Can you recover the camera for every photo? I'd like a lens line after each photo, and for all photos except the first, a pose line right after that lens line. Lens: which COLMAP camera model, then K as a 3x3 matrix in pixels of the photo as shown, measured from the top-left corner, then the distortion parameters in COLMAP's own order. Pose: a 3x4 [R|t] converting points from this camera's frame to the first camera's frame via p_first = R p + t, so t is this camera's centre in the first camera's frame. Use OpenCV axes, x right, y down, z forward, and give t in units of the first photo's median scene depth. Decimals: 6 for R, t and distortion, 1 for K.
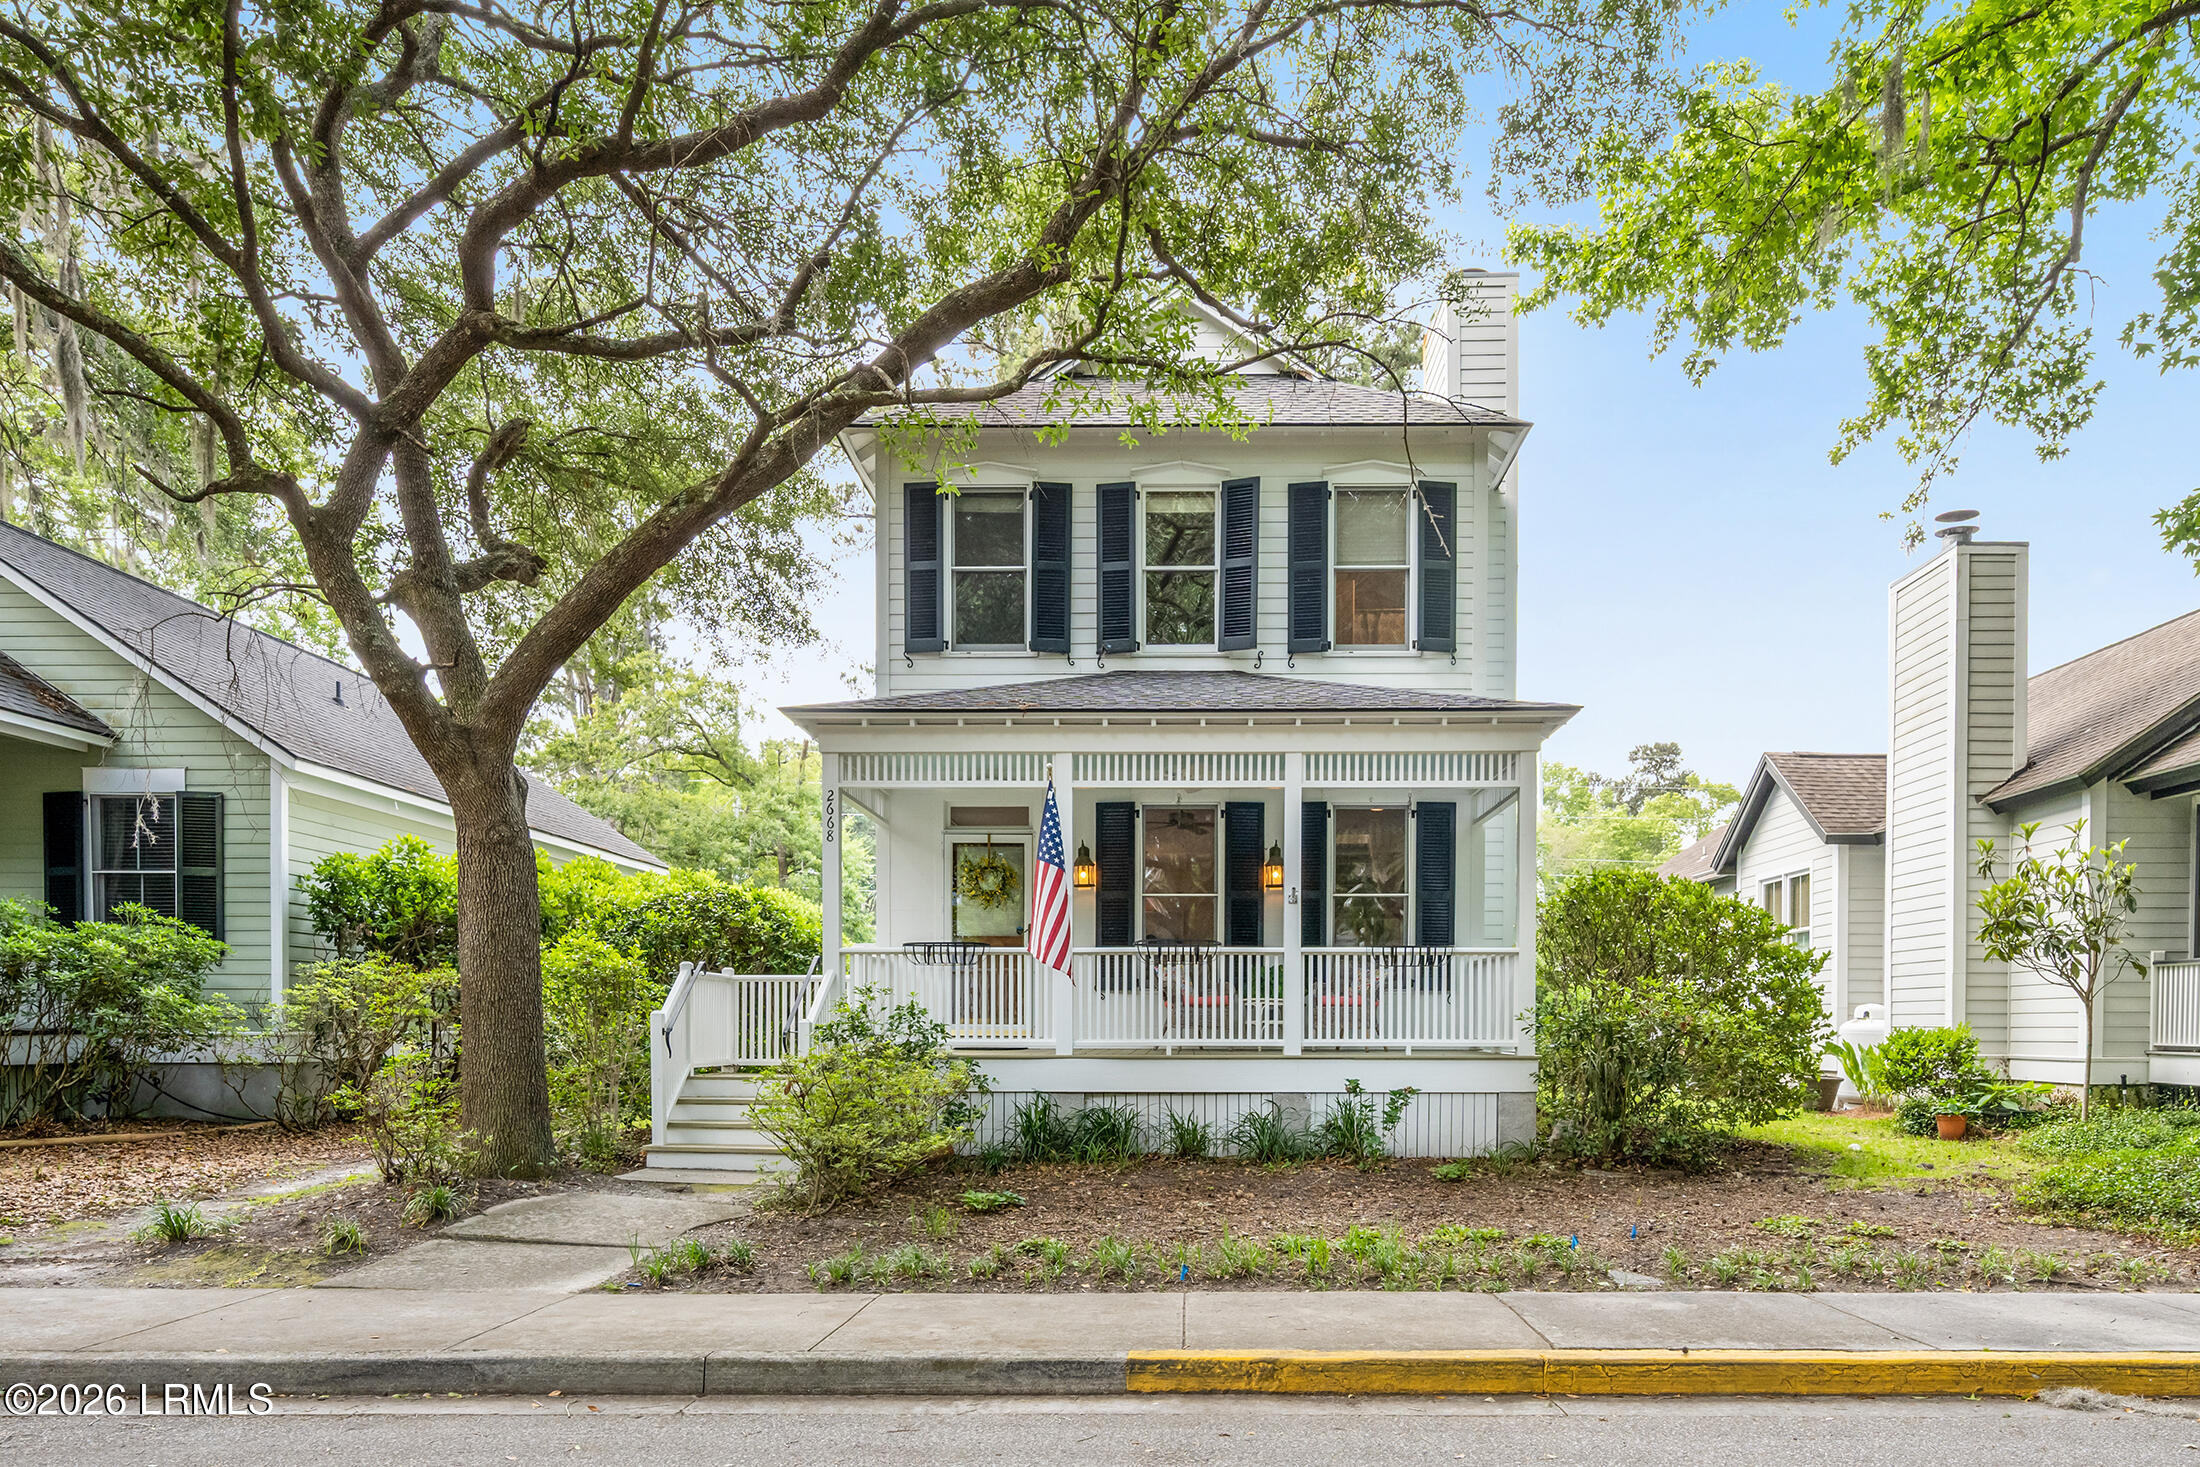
lens RADIAL K [[936.2, 0, 1100.0], [0, 936.2, 733.5], [0, 0, 1]] dist [0.001877, -0.000007]
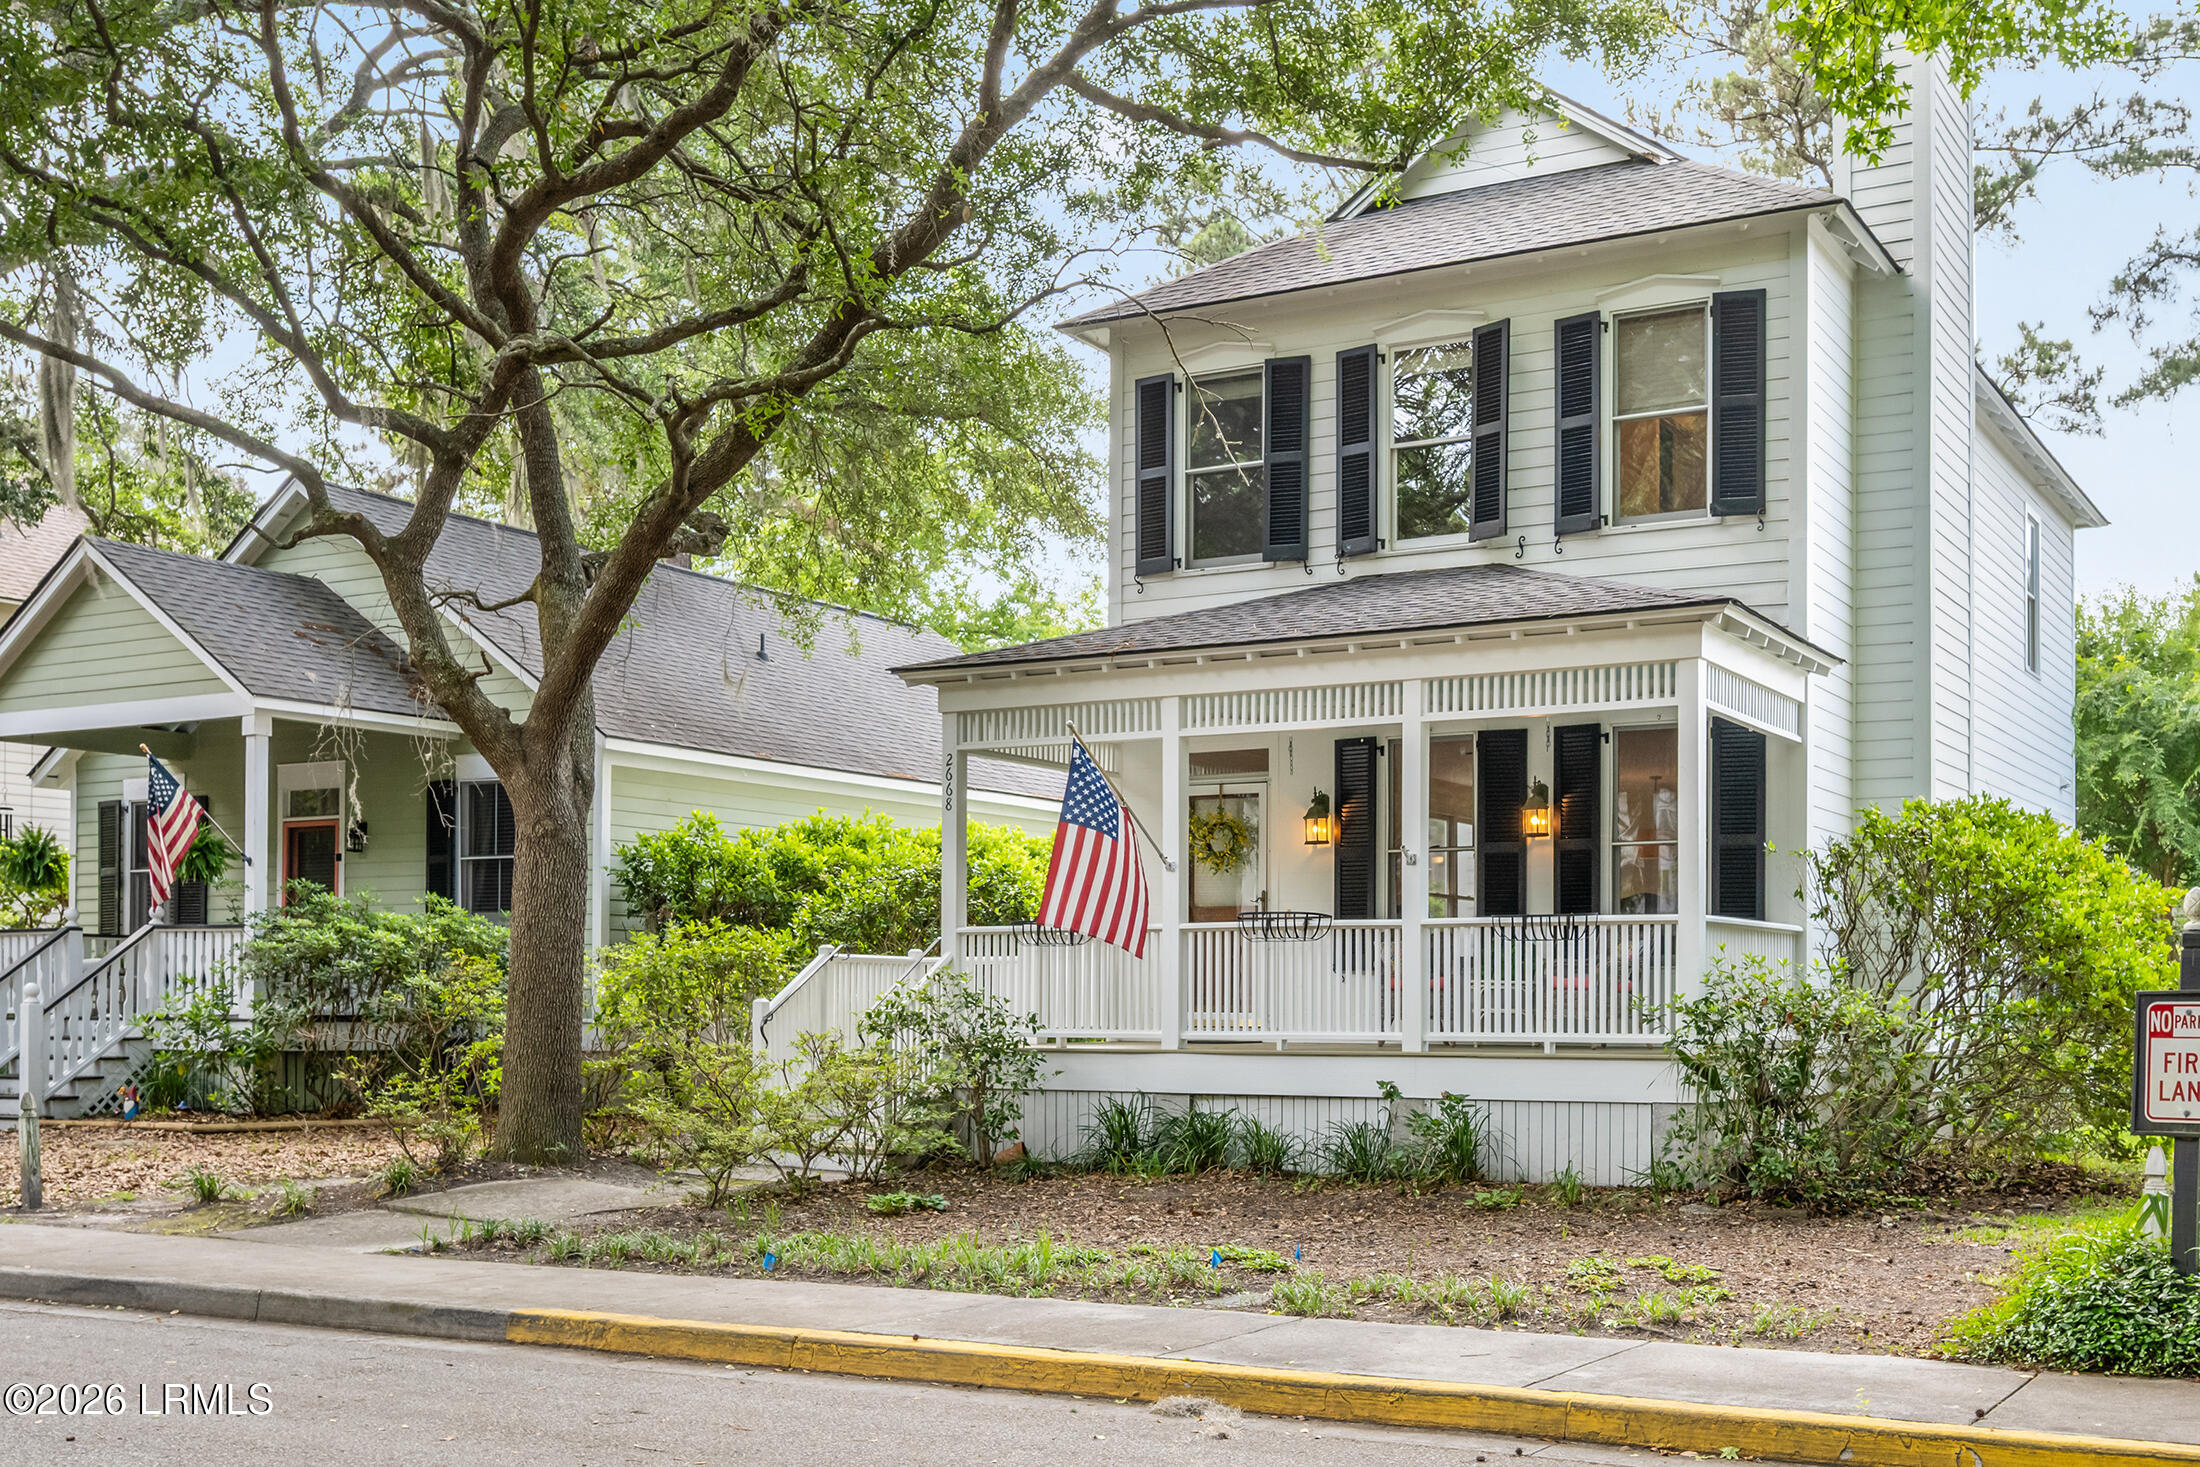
lens RADIAL K [[1119.8, 0, 1100.3], [0, 1119.8, 603.0], [0, 0, 1]] dist [0.000313, -0.000217]
pose [[0.958893, -0.096273, -0.266937, 0.111554], [0.083015, 0.994708, -0.060541, -0.005201], [0.271353, 0.035892, 0.961810, -0.014859]]
